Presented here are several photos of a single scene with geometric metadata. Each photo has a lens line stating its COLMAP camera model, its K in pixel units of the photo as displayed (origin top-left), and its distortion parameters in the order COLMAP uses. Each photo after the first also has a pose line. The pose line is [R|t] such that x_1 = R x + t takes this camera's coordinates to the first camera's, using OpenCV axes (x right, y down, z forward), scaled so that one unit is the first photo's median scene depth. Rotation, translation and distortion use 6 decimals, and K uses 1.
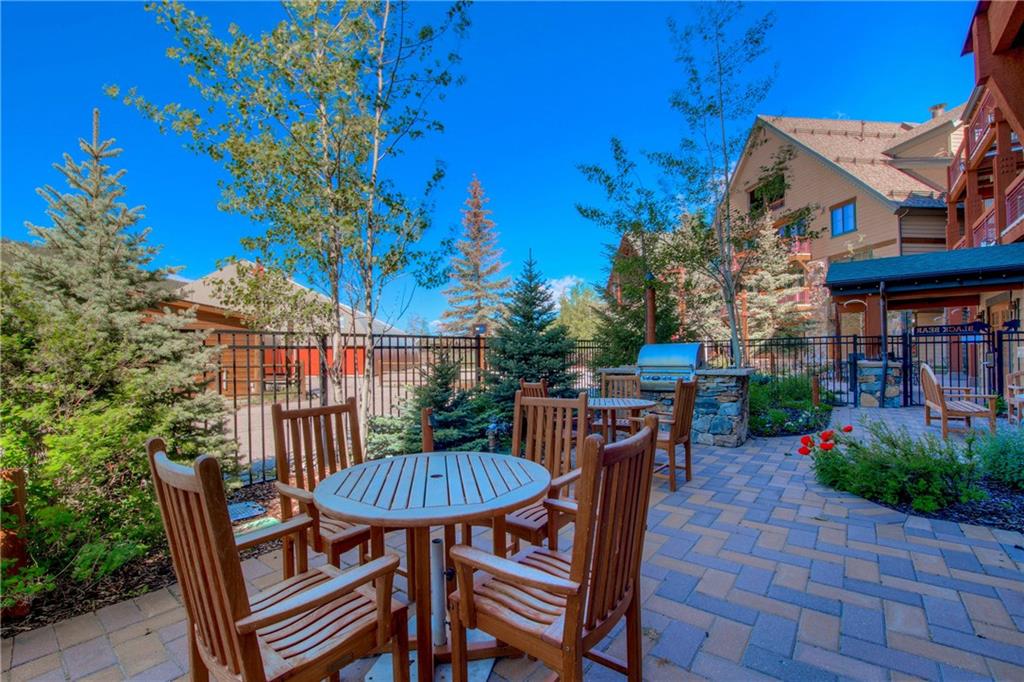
lens RADIAL K [[434.5, 0, 502.5], [0, 434.5, 352.7], [0, 0, 1]] dist [-0.017817, -0.000817]
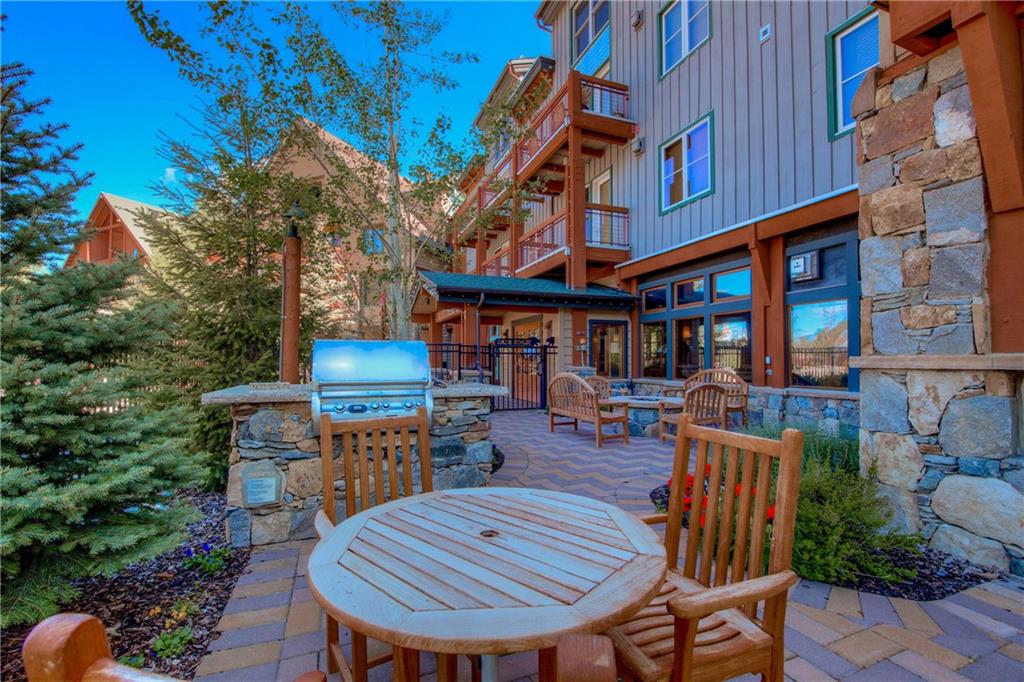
lens RADIAL K [[434.5, 0, 502.5], [0, 434.5, 352.7], [0, 0, 1]] dist [-0.017817, -0.000817]
pose [[0.496415, 0.030391, 0.867553, 0.005293], [-0.016621, 0.999537, -0.025504, 0.003554], [-0.867926, -0.001759, 0.496690, 0.389864]]
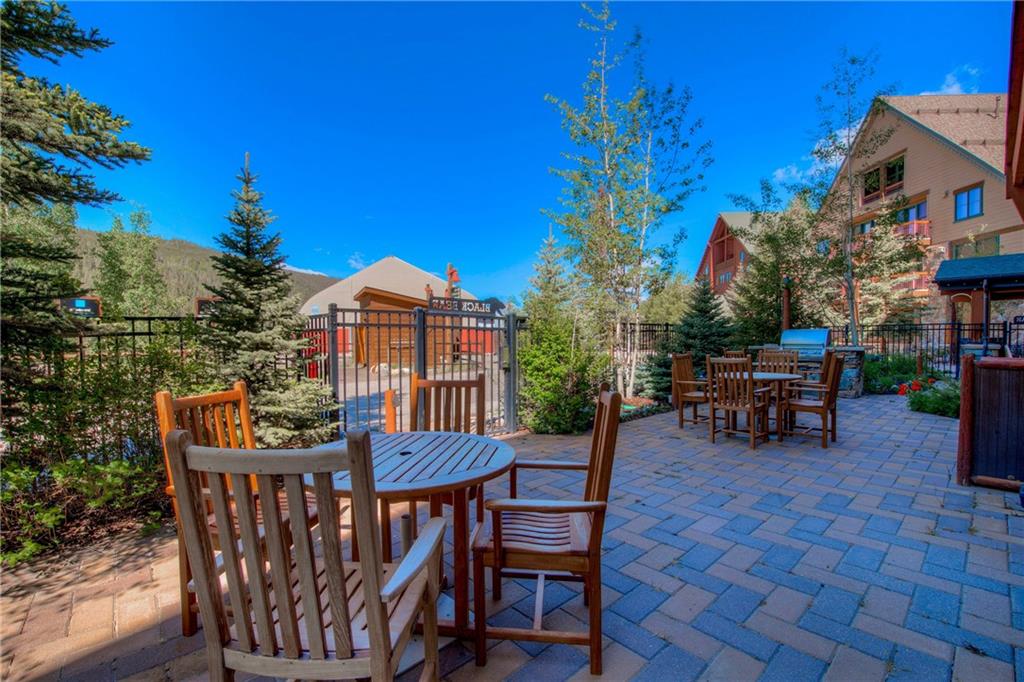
lens RADIAL K [[434.5, 0, 502.5], [0, 434.5, 352.7], [0, 0, 1]] dist [-0.017817, -0.000817]
pose [[0.985820, 0.013643, -0.167252, -0.246103], [-0.007025, 0.999171, 0.040095, 0.004720], [0.167660, -0.038351, 0.985099, -0.394044]]
